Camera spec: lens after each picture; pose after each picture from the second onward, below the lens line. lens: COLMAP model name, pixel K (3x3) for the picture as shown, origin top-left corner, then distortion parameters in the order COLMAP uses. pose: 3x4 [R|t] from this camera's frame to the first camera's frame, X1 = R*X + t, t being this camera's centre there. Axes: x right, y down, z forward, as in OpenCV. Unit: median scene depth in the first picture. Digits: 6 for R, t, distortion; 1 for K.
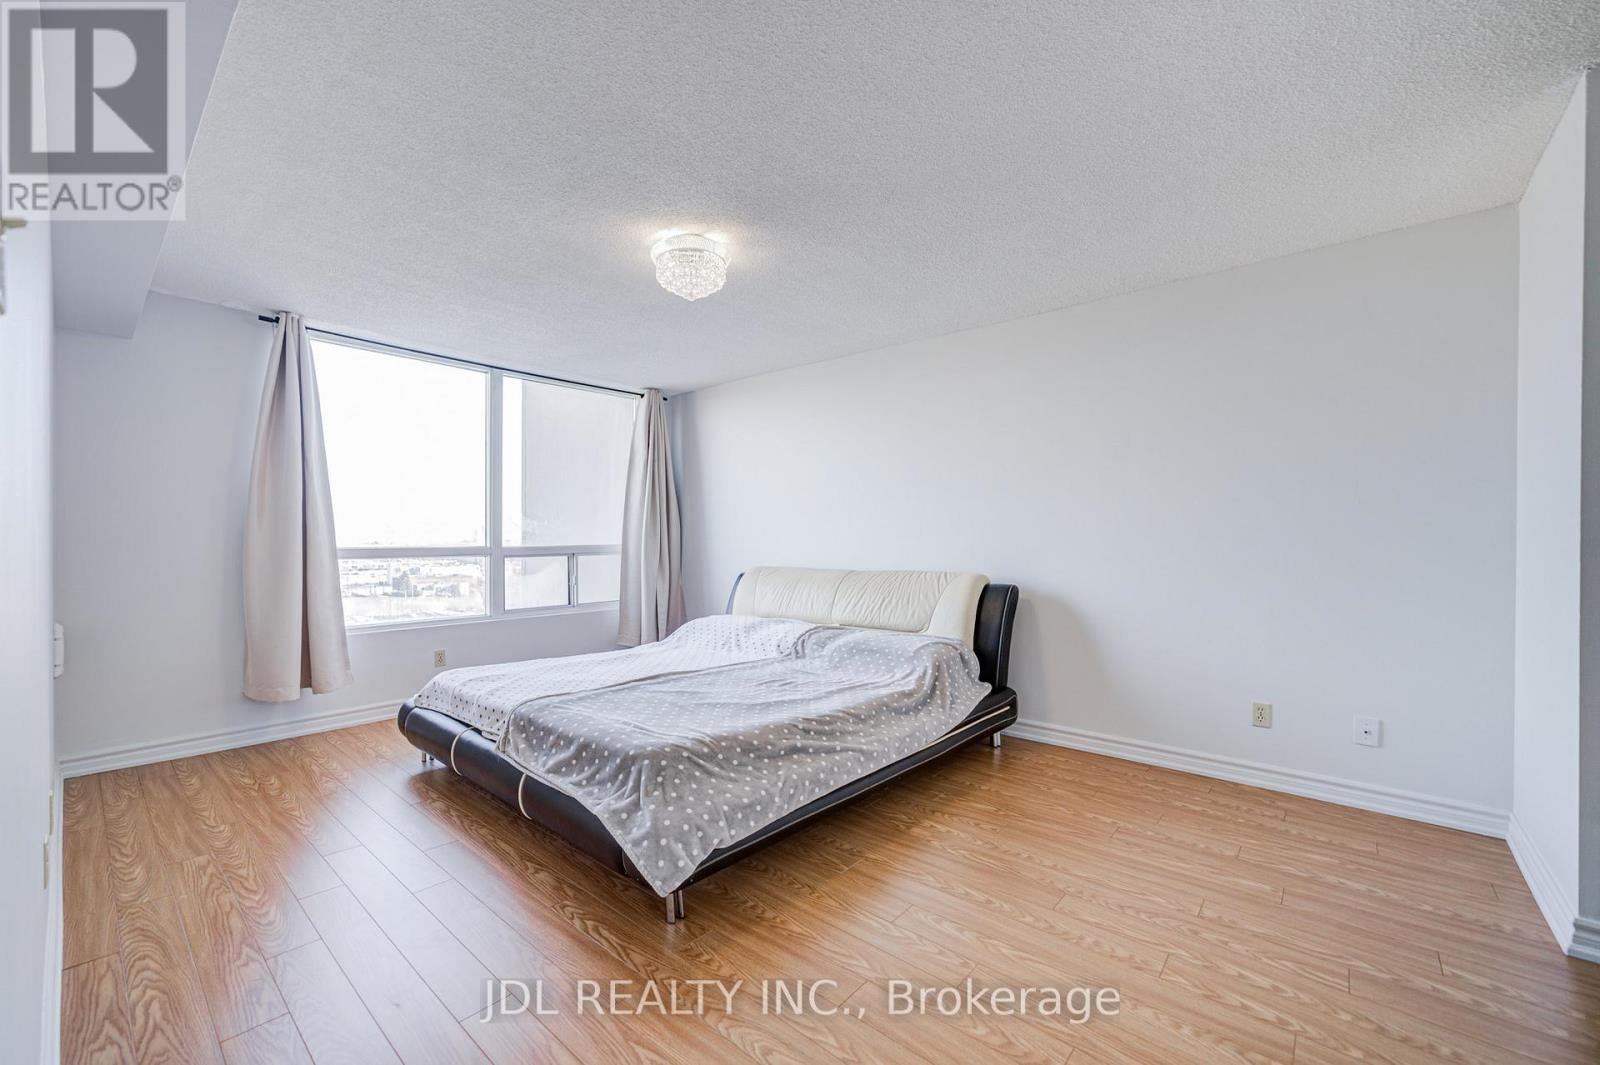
lens RADIAL K [[616.8, 0, 800.1], [0, 616.8, 541.3], [0, 0, 1]] dist [0.000261, 0.007100]
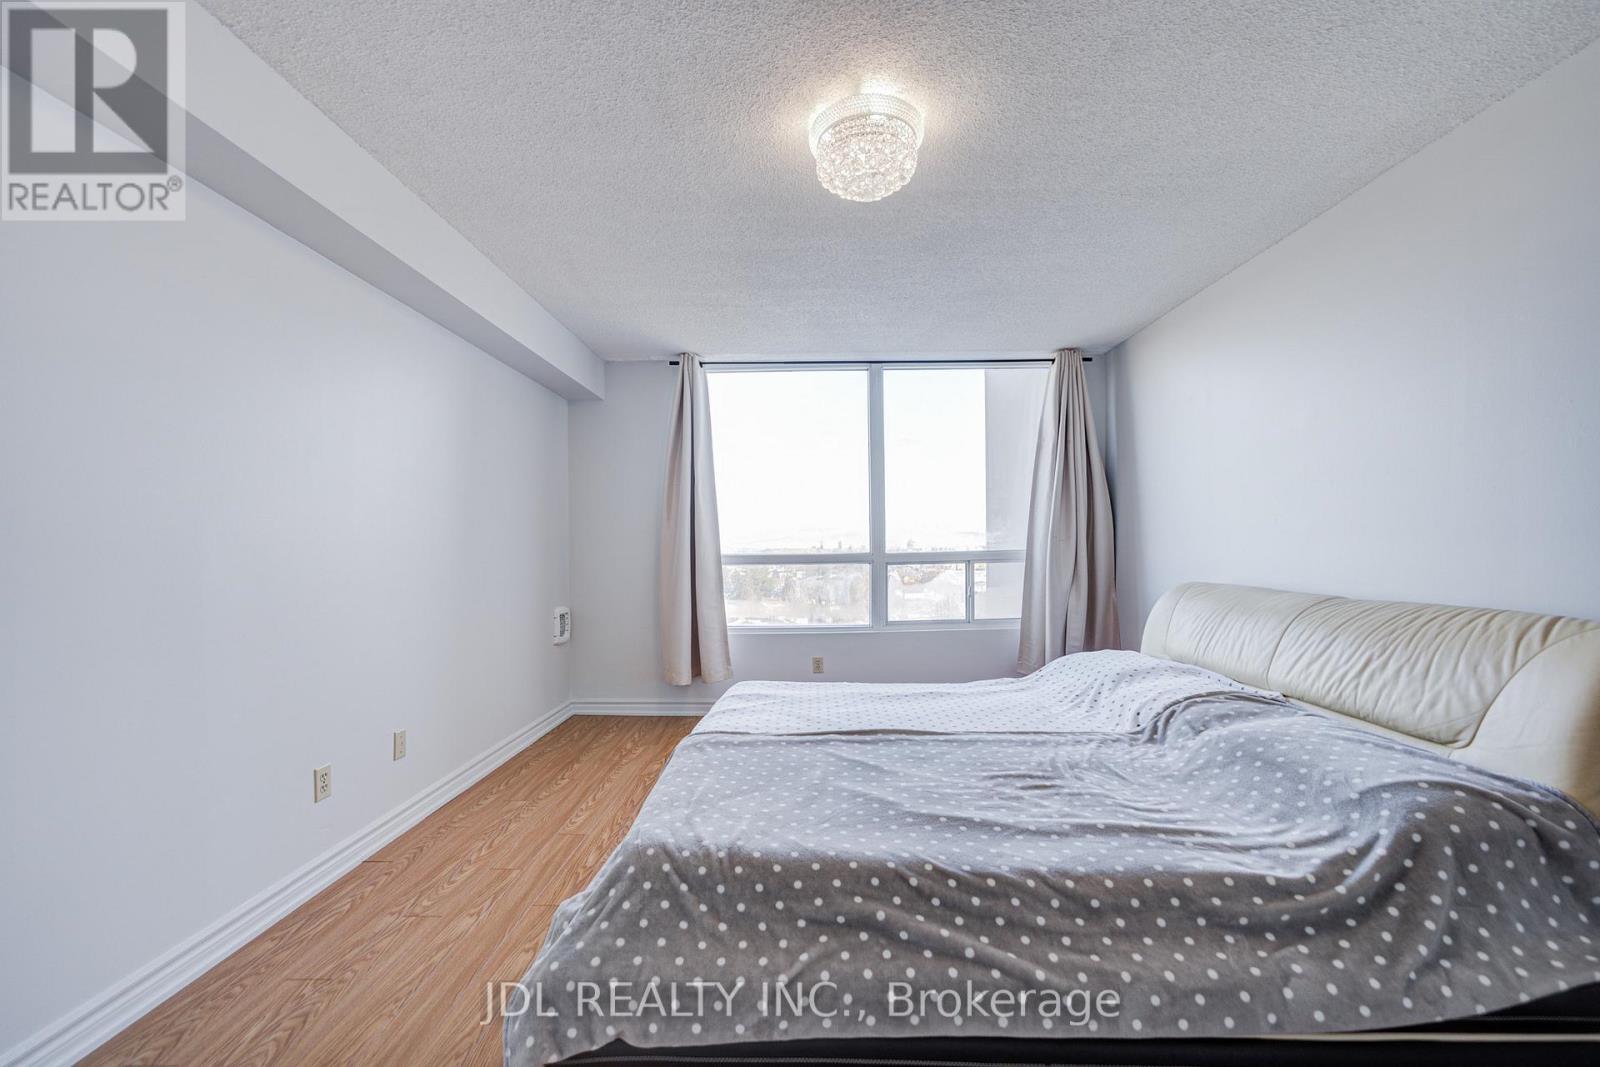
lens RADIAL K [[640.4, 0, 799.2], [0, 640.4, 557.1], [0, 0, 1]] dist [-0.027338, 0.024646]
pose [[0.668076, 0.002423, -0.744089, 0.219860], [0.009981, 0.999876, 0.012218, 0.002304], [0.744026, -0.015589, 0.667969, 0.344367]]
